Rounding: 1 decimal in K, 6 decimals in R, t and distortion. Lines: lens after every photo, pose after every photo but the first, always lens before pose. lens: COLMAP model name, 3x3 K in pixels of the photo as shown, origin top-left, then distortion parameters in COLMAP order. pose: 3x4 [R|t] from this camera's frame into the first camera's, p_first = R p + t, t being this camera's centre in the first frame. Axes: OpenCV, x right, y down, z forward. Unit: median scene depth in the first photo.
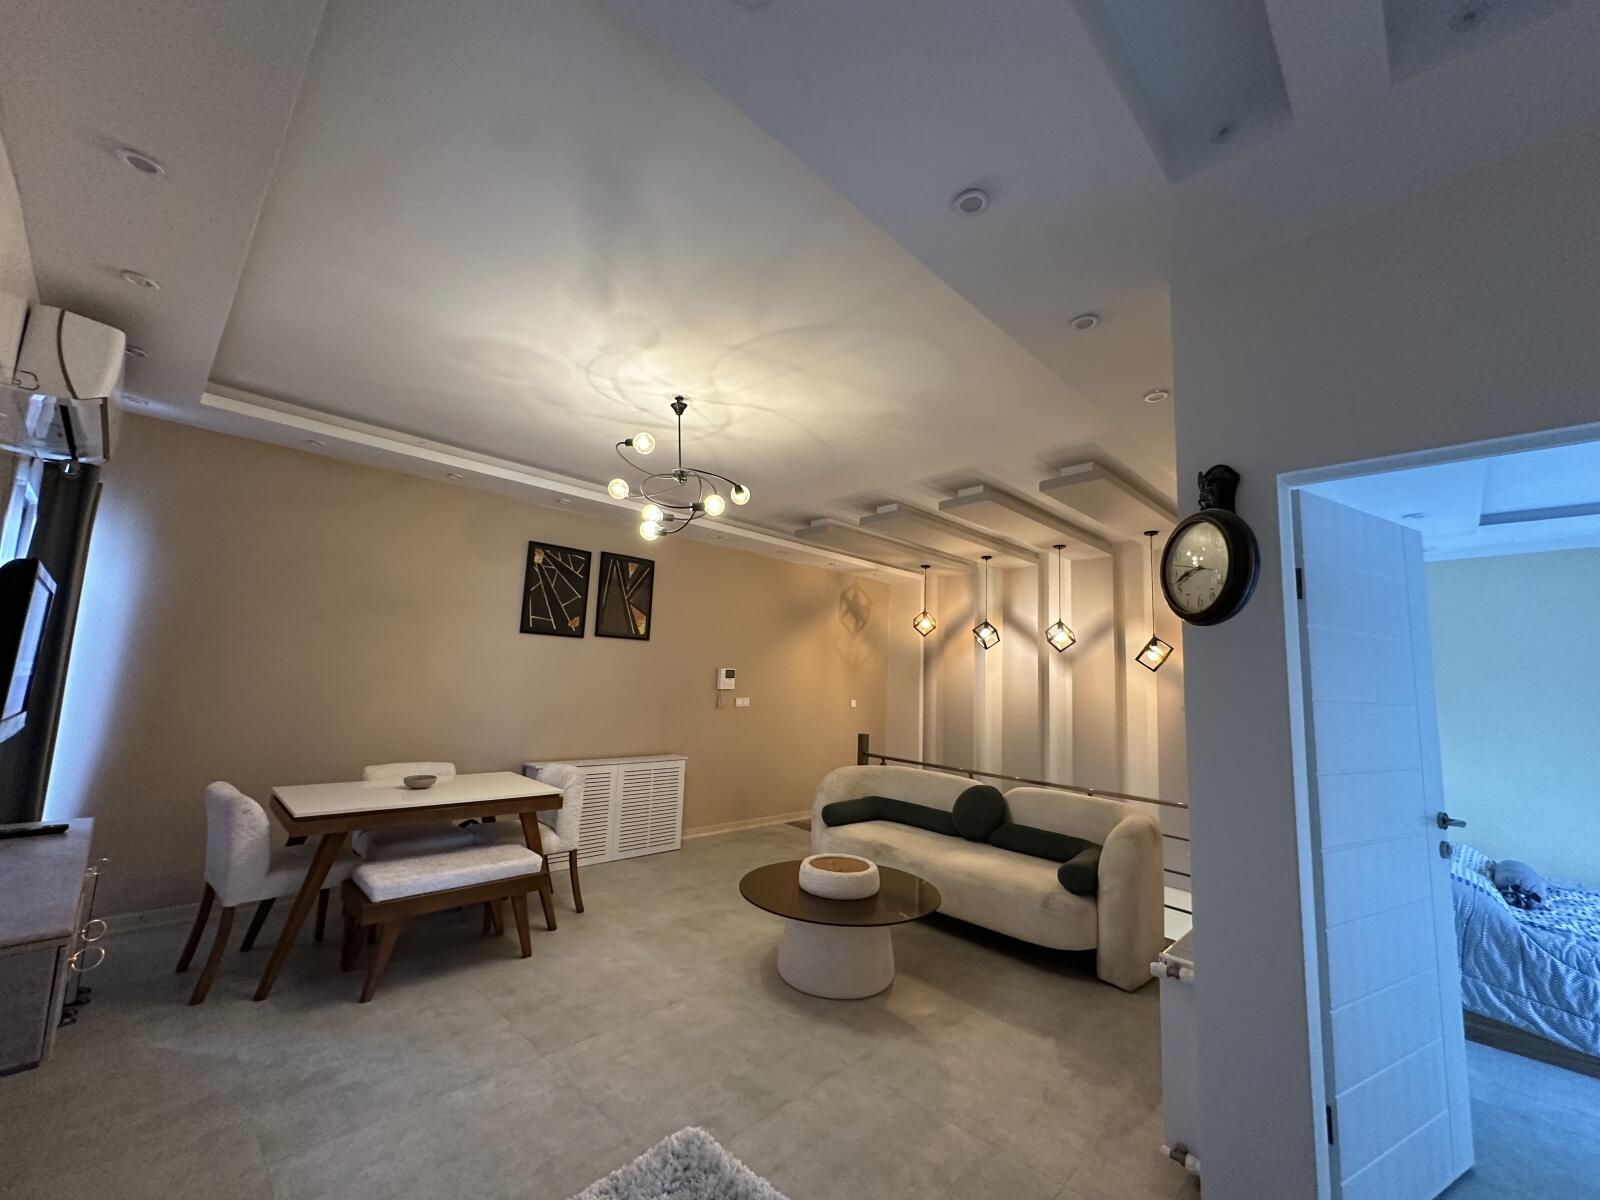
lens RADIAL K [[637.8, 0, 799.1], [0, 637.8, 600.9], [0, 0, 1]] dist [0.000536, 0.000246]
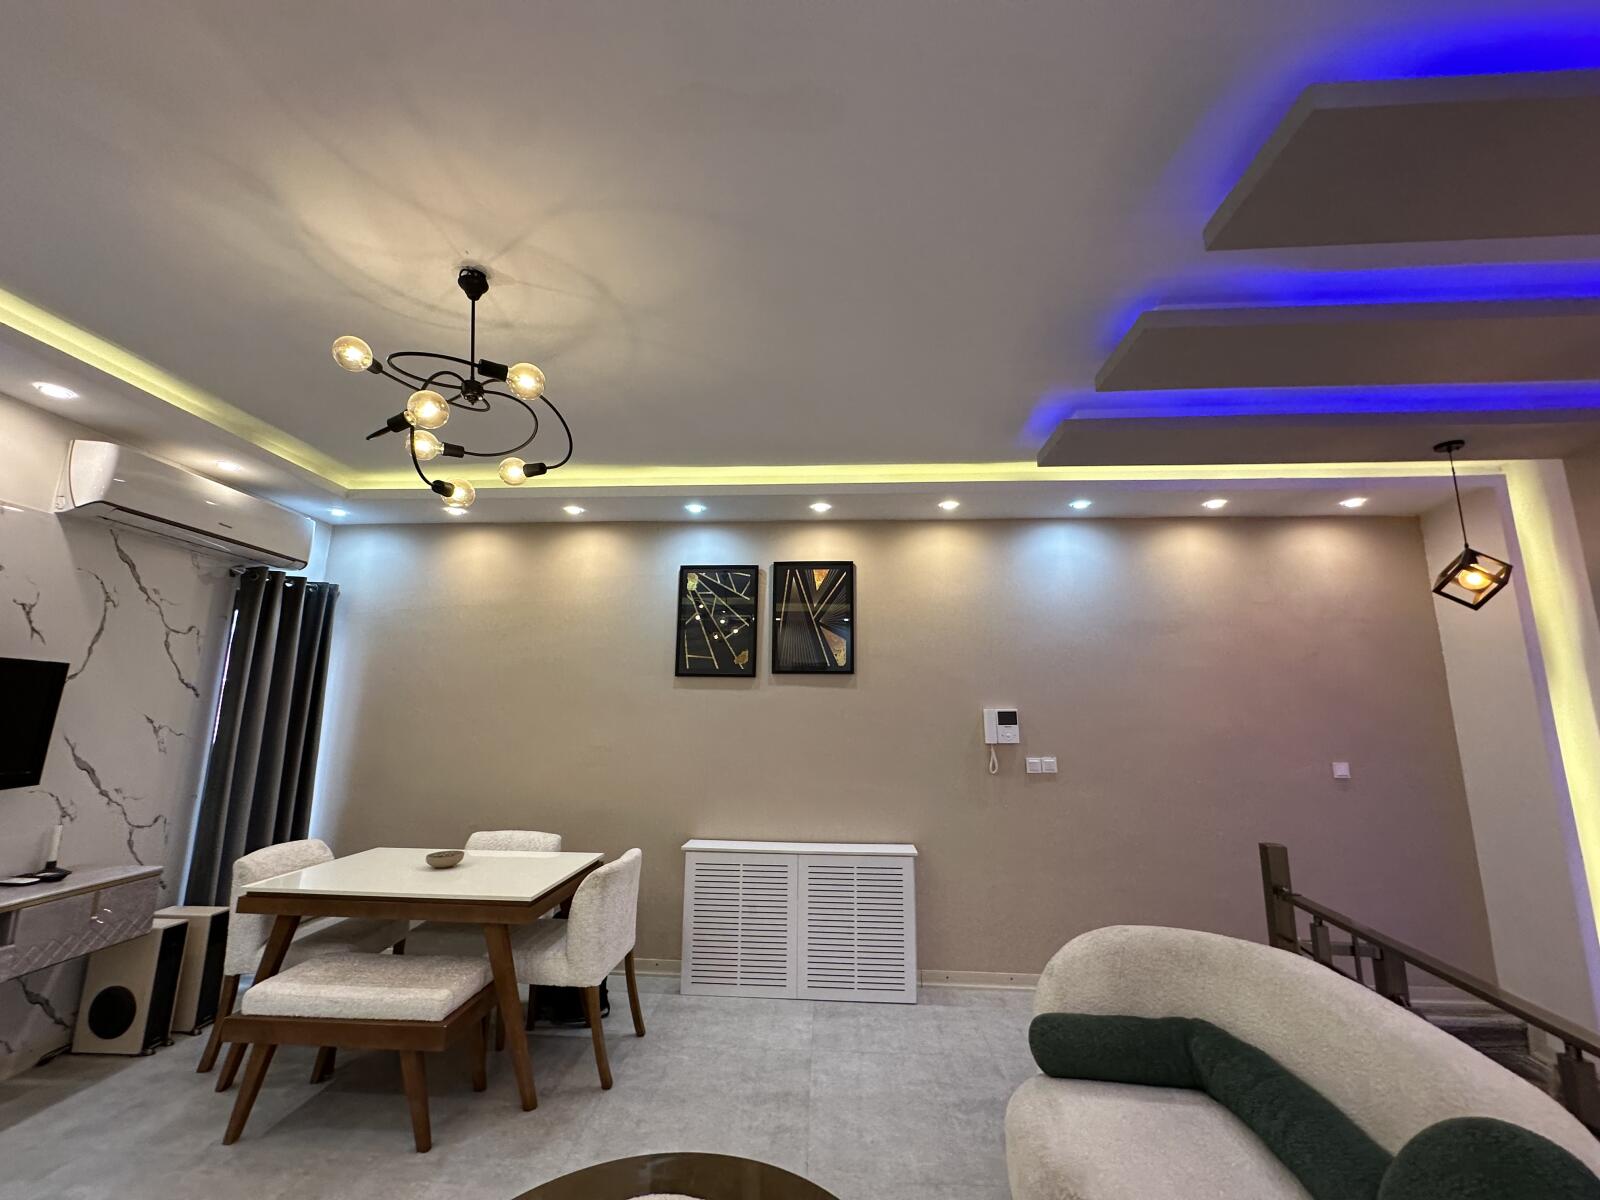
lens RADIAL K [[637.8, 0, 800.8], [0, 637.8, 602.7], [0, 0, 1]] dist [0.000536, 0.000246]
pose [[0.663048, -0.159772, -0.731328, 0.263809], [0.112300, 0.987132, -0.113842, 0.061621], [0.740106, -0.006645, 0.672458, 0.512501]]
